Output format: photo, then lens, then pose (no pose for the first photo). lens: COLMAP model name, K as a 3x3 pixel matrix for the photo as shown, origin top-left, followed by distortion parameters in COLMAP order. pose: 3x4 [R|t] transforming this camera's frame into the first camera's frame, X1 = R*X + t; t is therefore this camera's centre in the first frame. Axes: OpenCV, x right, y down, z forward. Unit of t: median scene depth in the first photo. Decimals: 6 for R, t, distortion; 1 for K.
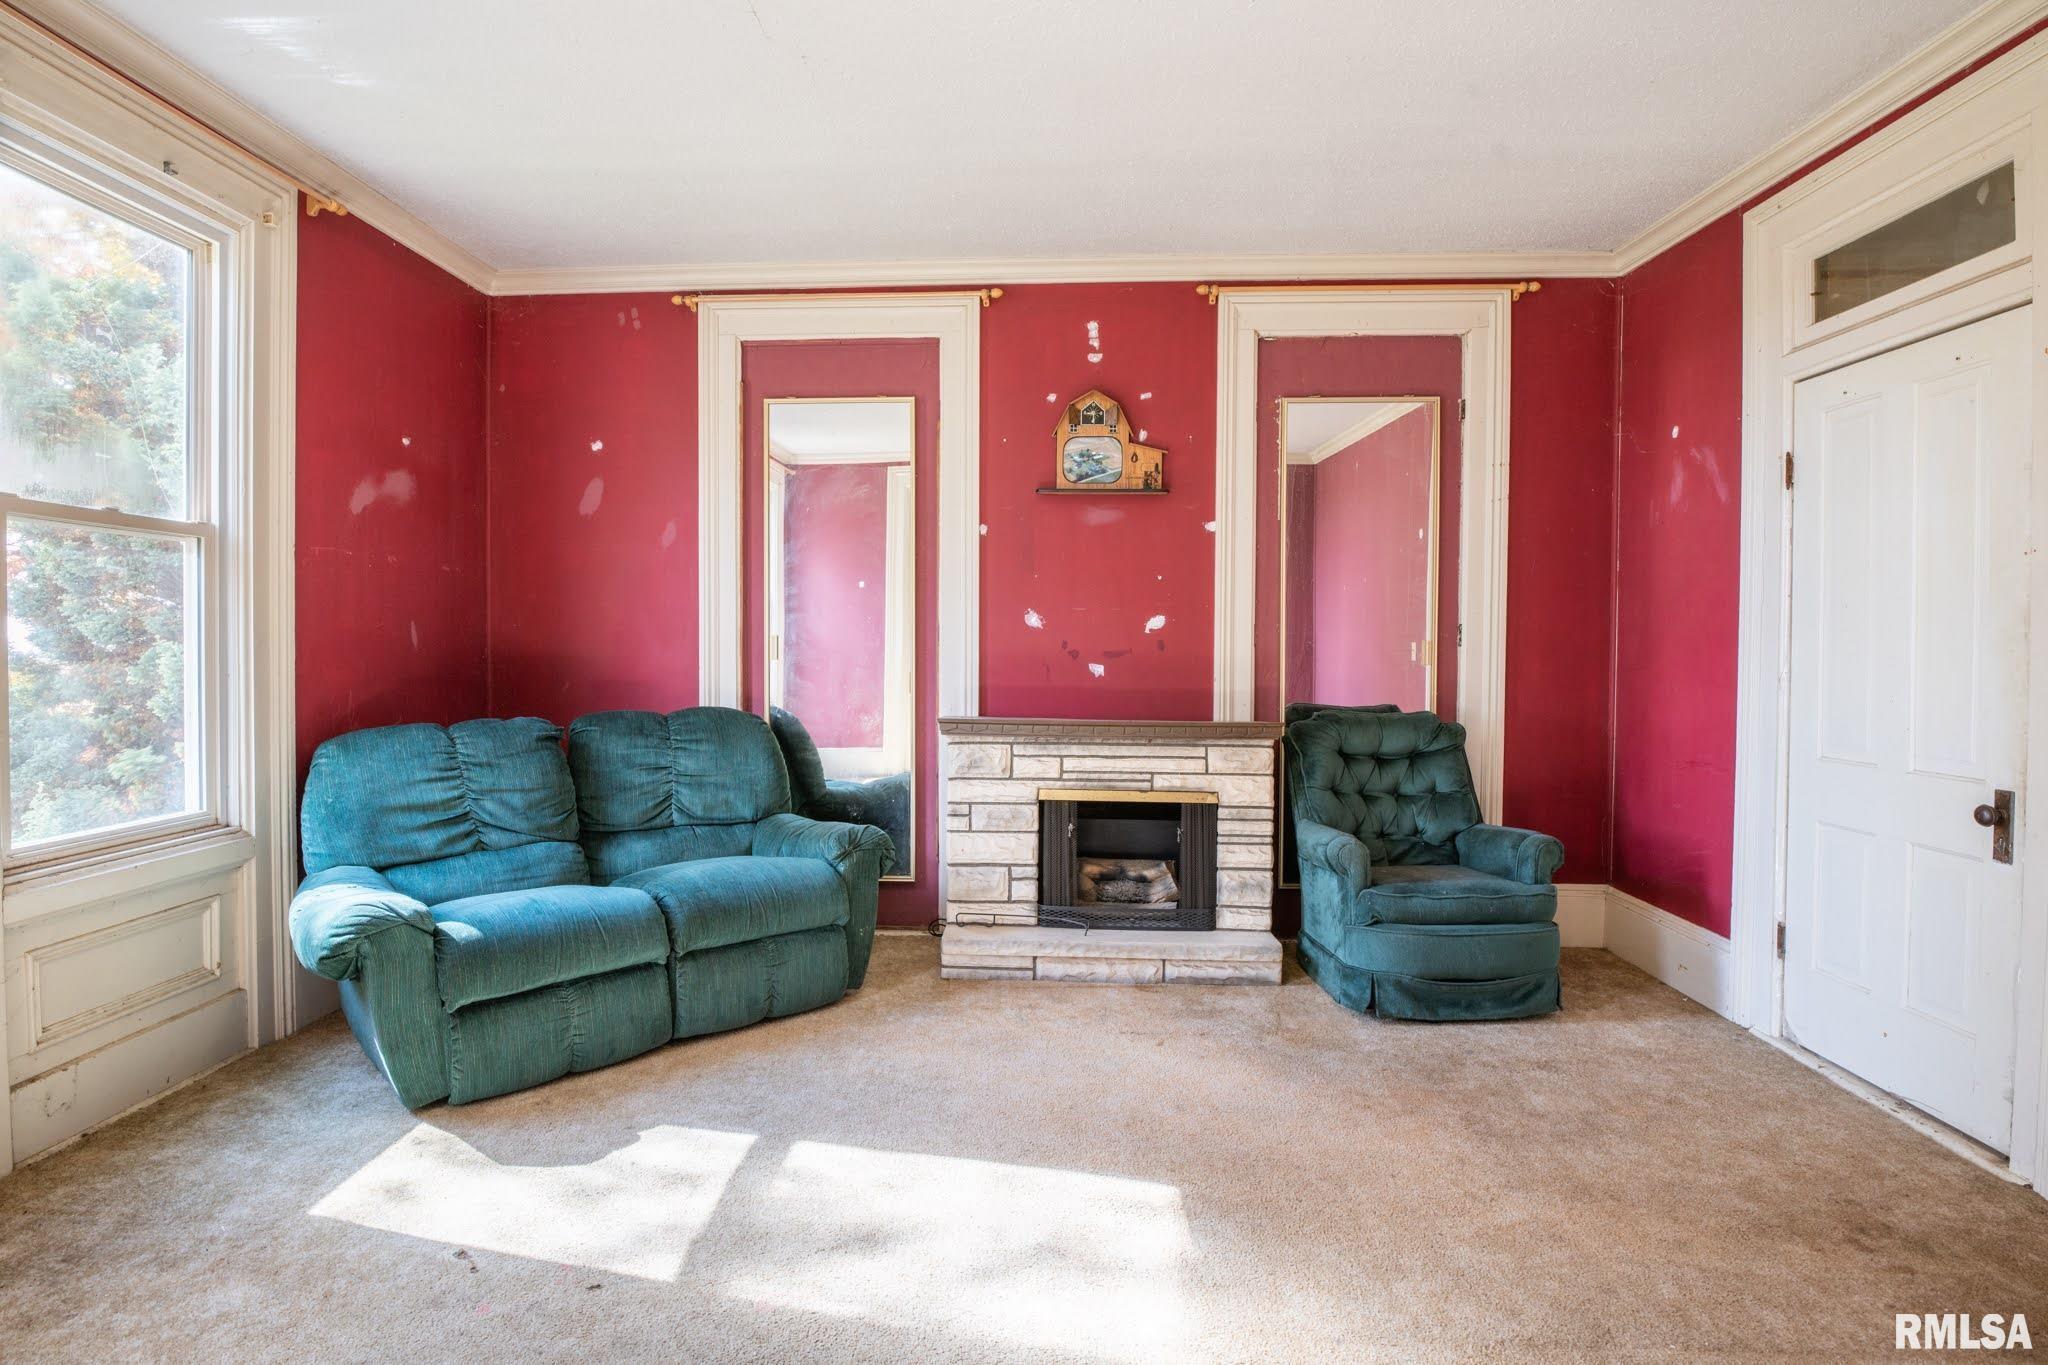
lens RADIAL K [[1026.4, 0, 1021.2], [0, 1026.4, 689.1], [0, 0, 1]] dist [-0.025145, -0.004303]
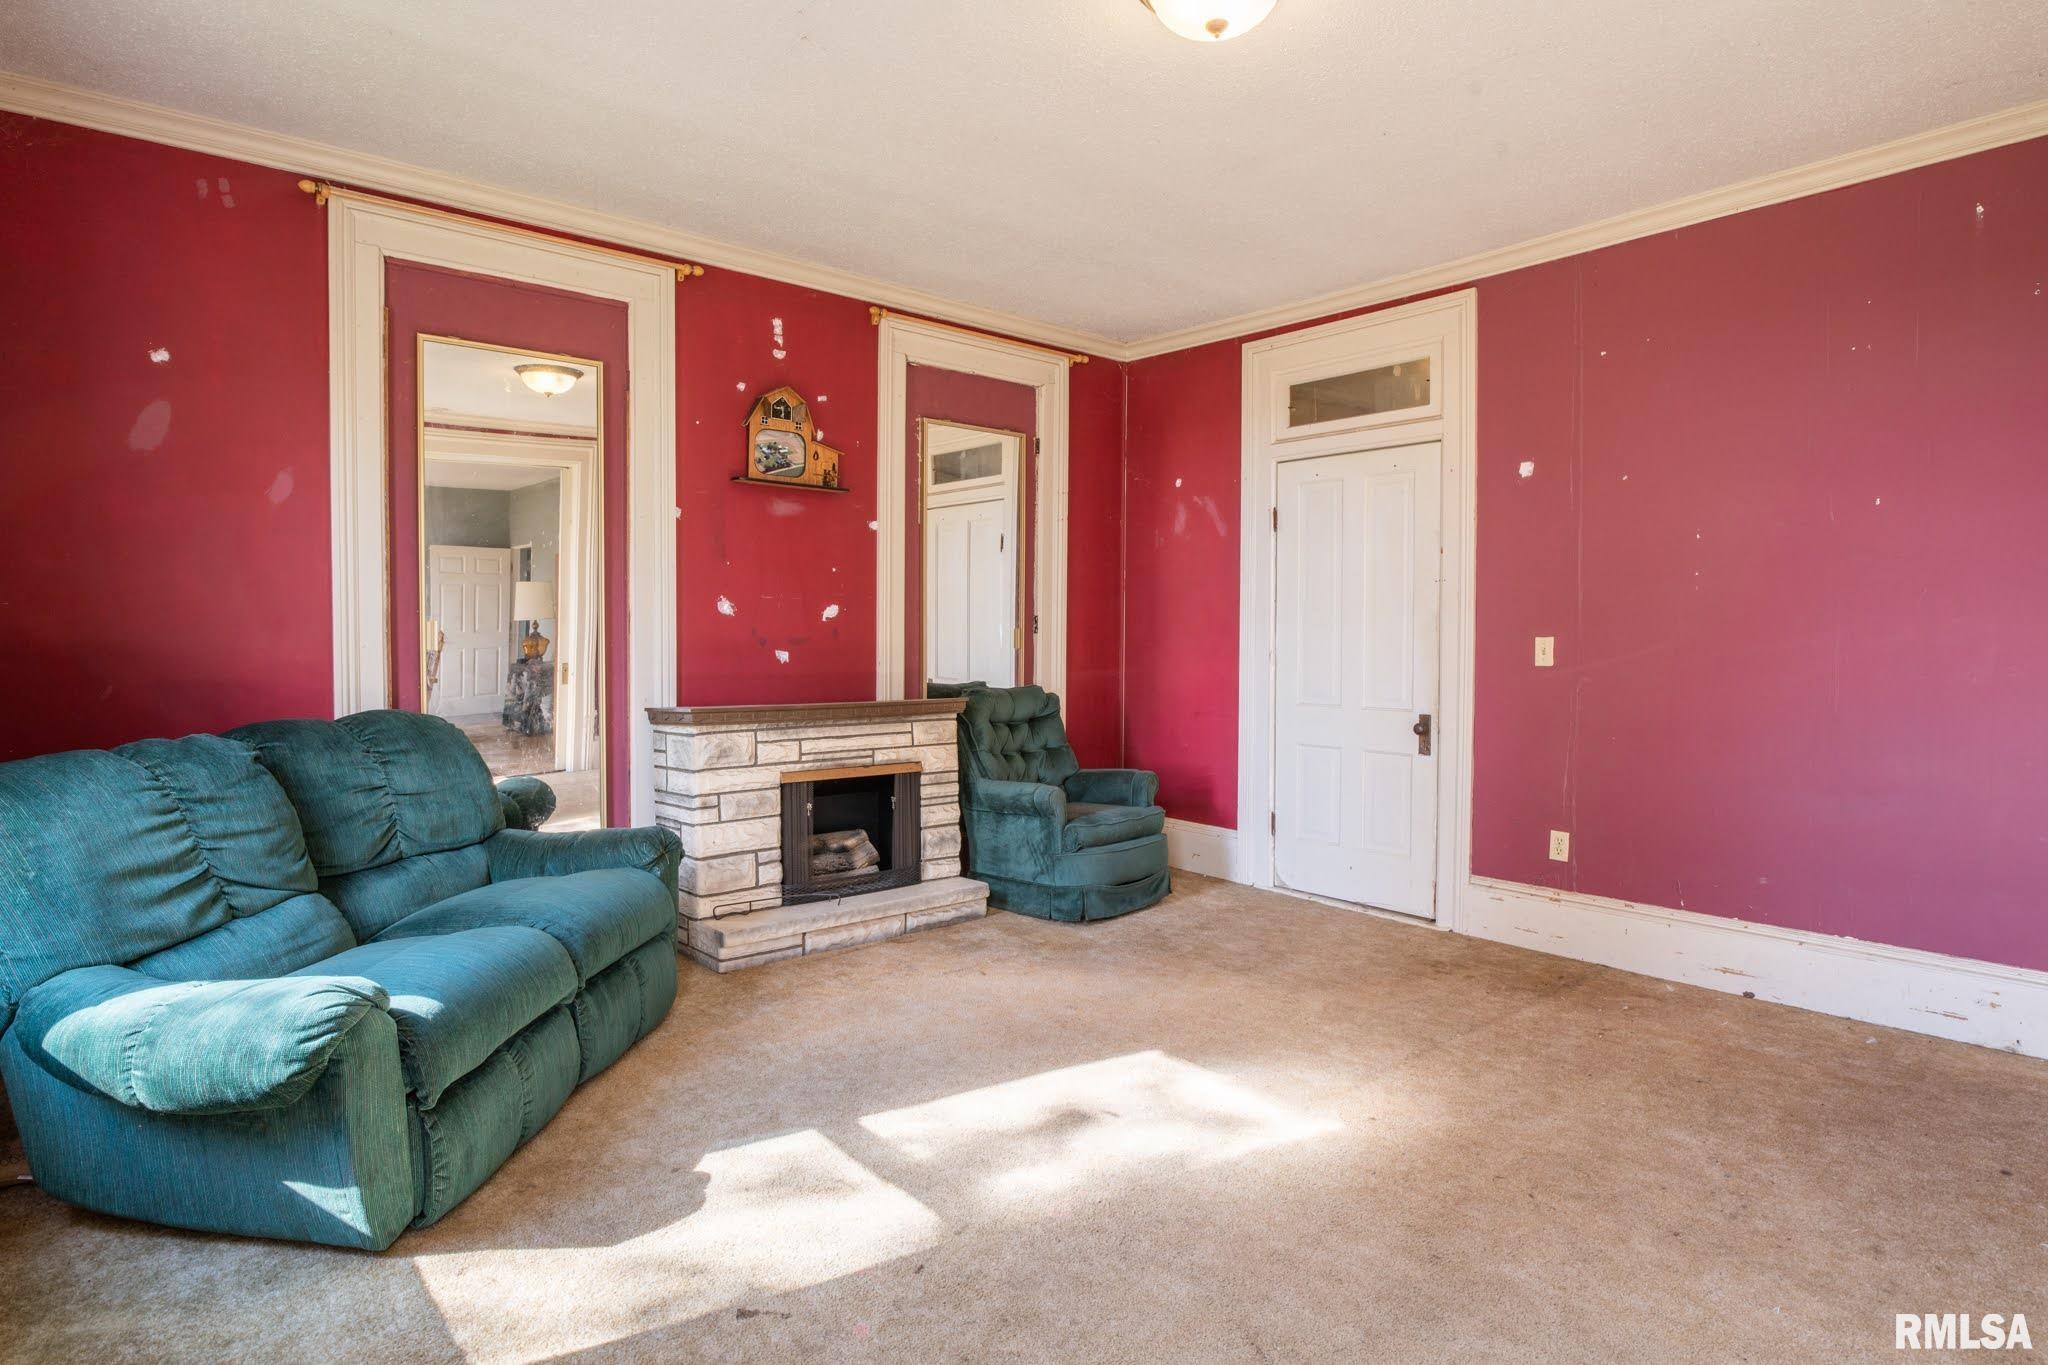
lens RADIAL K [[1026.4, 0, 993.4], [0, 1026.4, 684.3], [0, 0, 1]] dist [-0.025145, -0.004303]
pose [[0.748239, -0.033192, 0.662599, -0.516761], [0.027087, 0.999443, 0.019477, -0.005498], [-0.662877, 0.003374, 0.748721, 0.094764]]
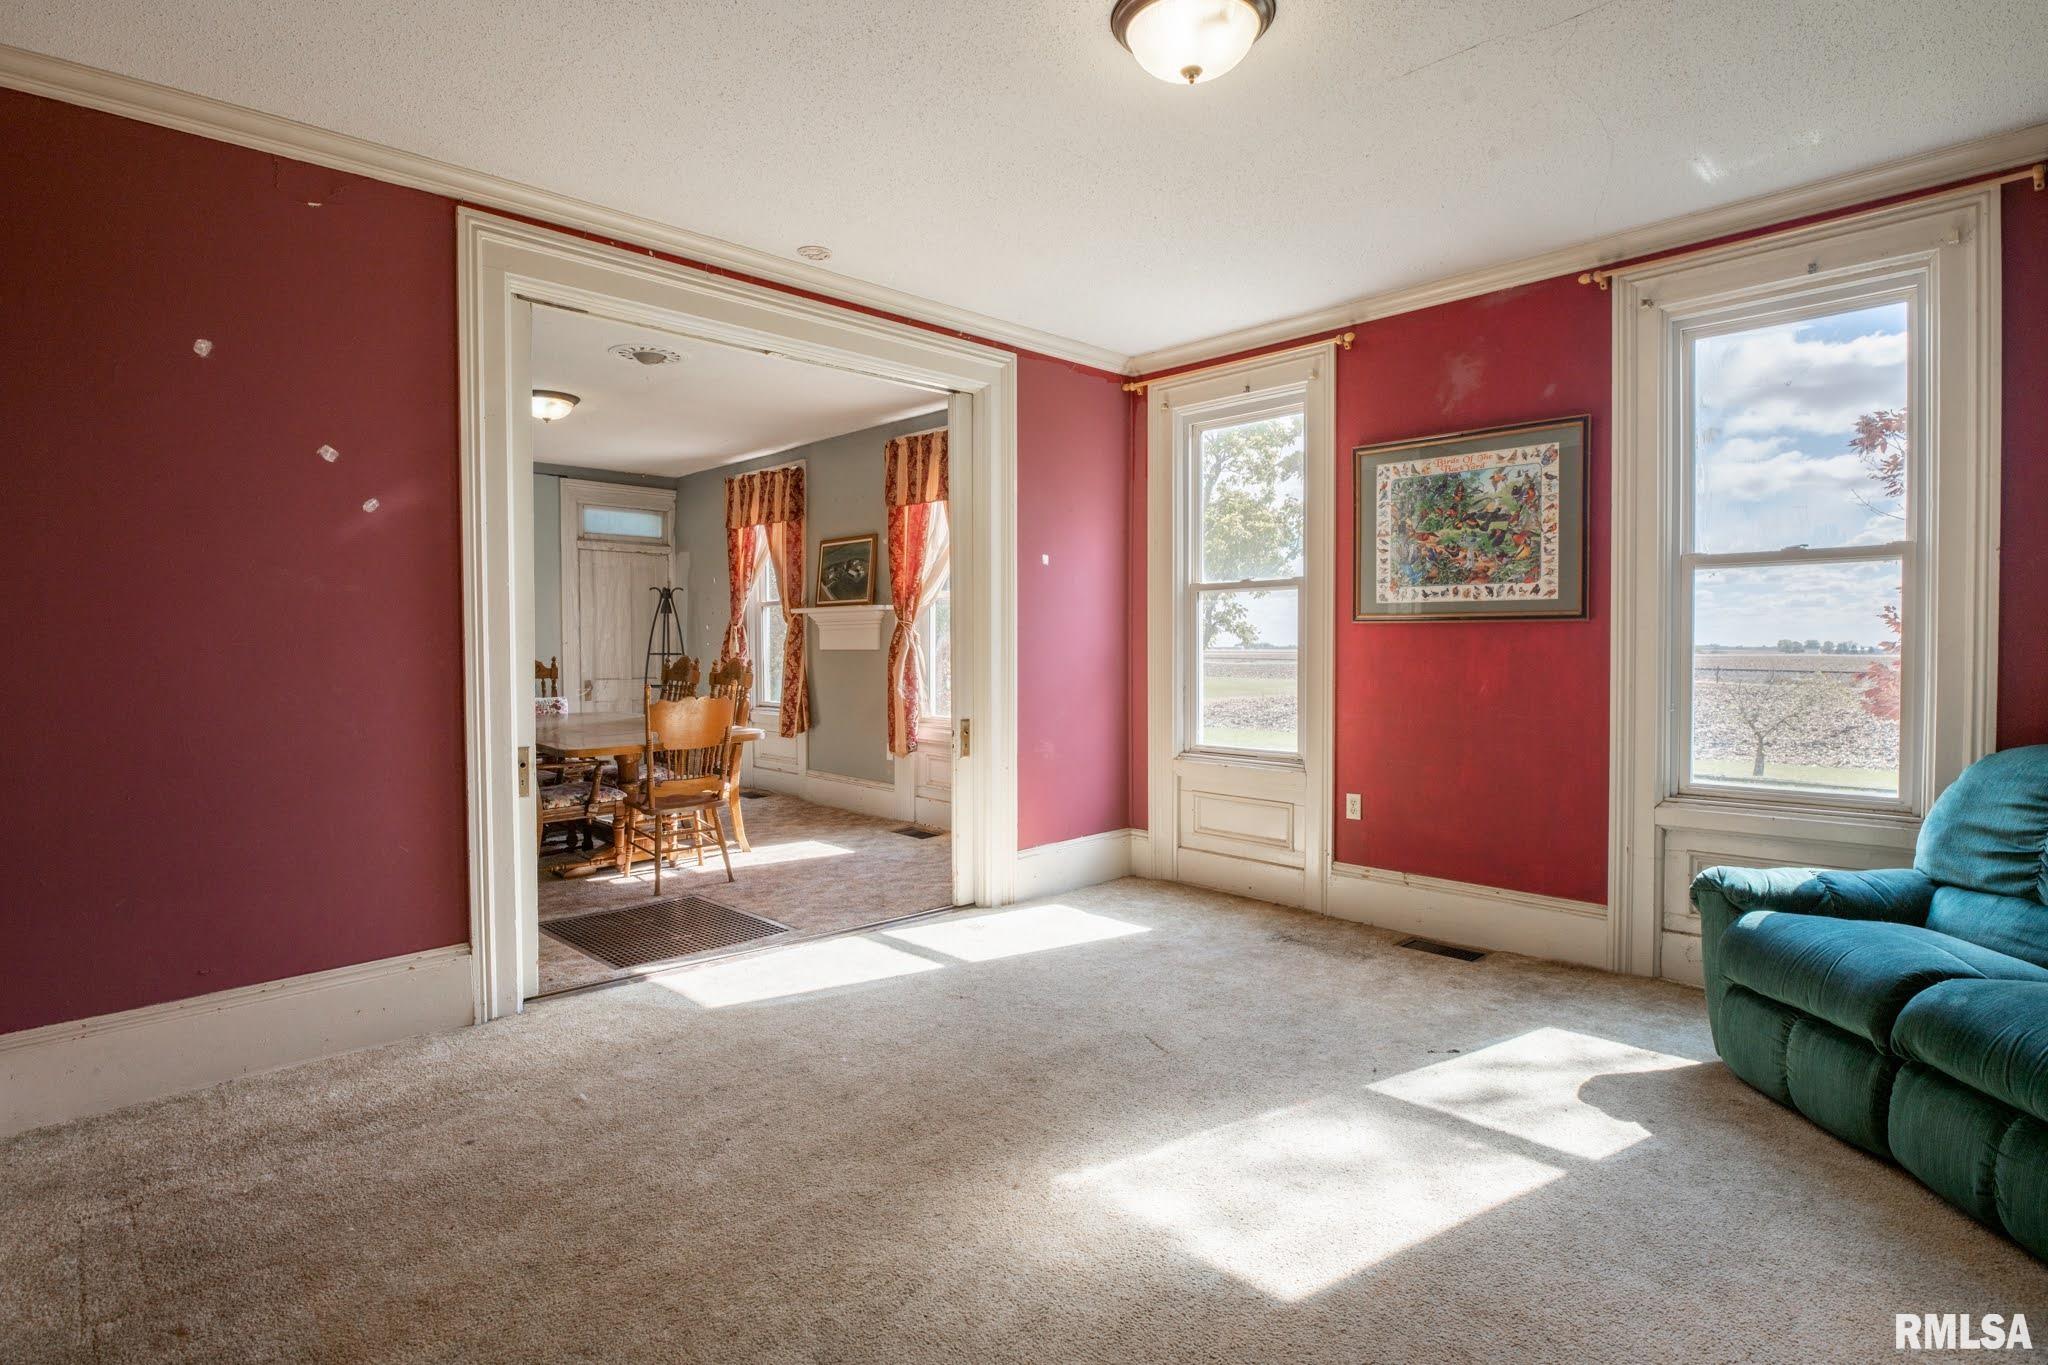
lens RADIAL K [[1026.4, 0, 990.4], [0, 1026.4, 682.6], [0, 0, 1]] dist [-0.025145, -0.004303]
pose [[-0.710901, 0.020614, -0.702990, 0.541004], [-0.026124, 0.998107, 0.055685, -0.033841], [0.702807, 0.057952, -0.709016, 0.837493]]
